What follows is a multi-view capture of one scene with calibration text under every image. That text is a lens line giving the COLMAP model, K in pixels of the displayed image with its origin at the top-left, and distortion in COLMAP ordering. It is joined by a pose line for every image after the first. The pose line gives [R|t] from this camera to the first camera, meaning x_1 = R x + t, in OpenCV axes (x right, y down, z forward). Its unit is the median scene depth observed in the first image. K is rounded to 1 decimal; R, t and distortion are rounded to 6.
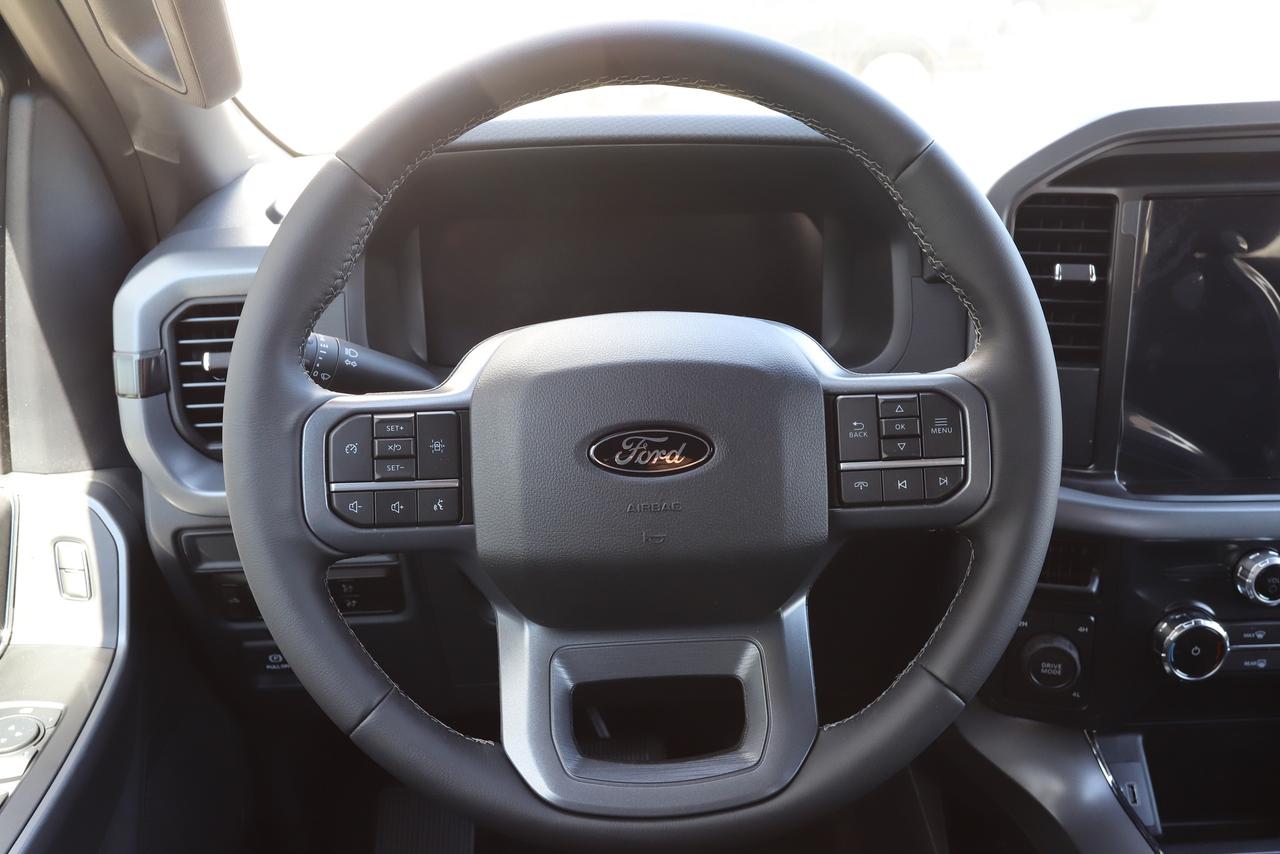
lens RADIAL K [[1084.3, 0, 638.0], [0, 1084.3, 416.7], [0, 0, 1]] dist [0.009289, 0.006606]
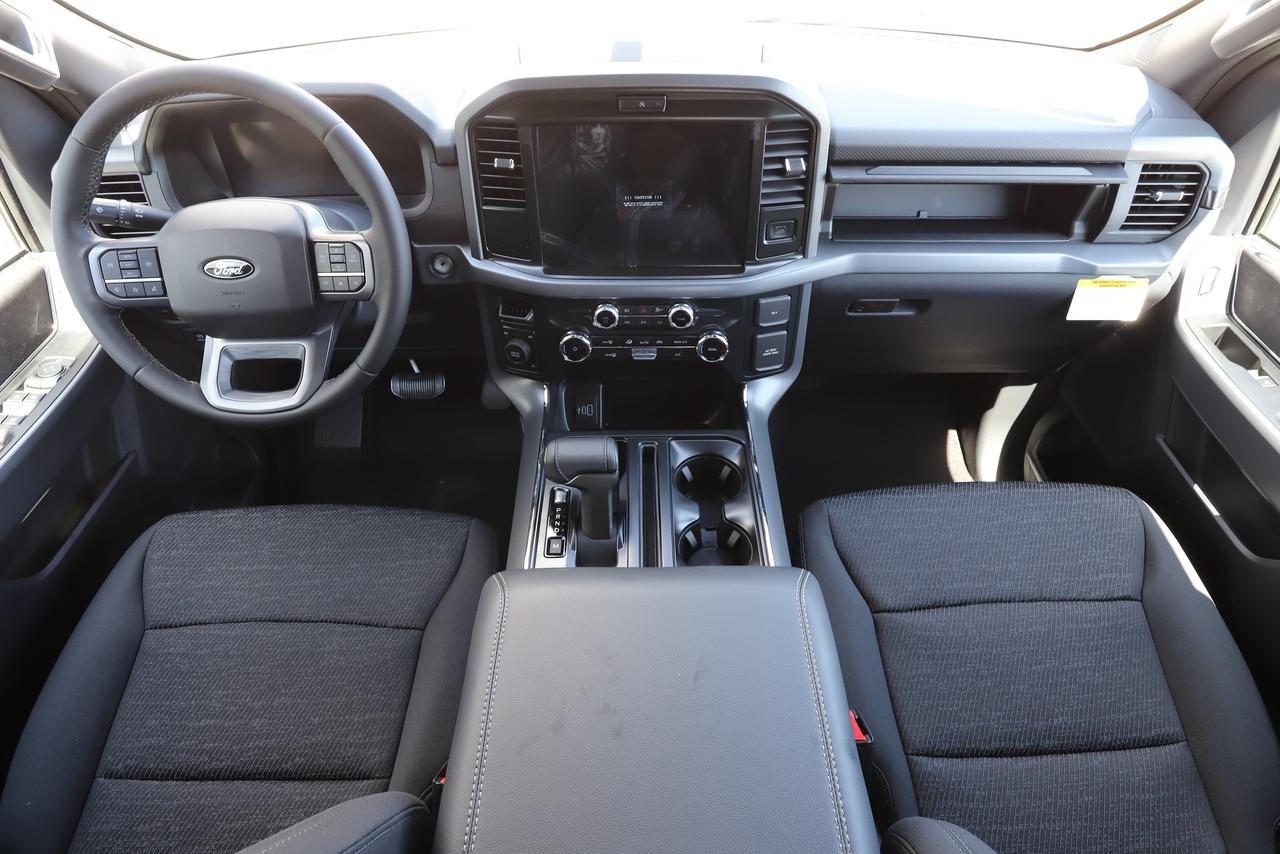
lens RADIAL K [[727.7, 0, 638.6], [0, 727.7, 424.2], [0, 0, 1]] dist [-0.030585, 0.003149]
pose [[0.997431, 0.040268, -0.059253, 0.962864], [-0.015530, 0.928946, 0.369890, -0.236077], [0.069937, -0.368020, 0.927184, -0.492017]]
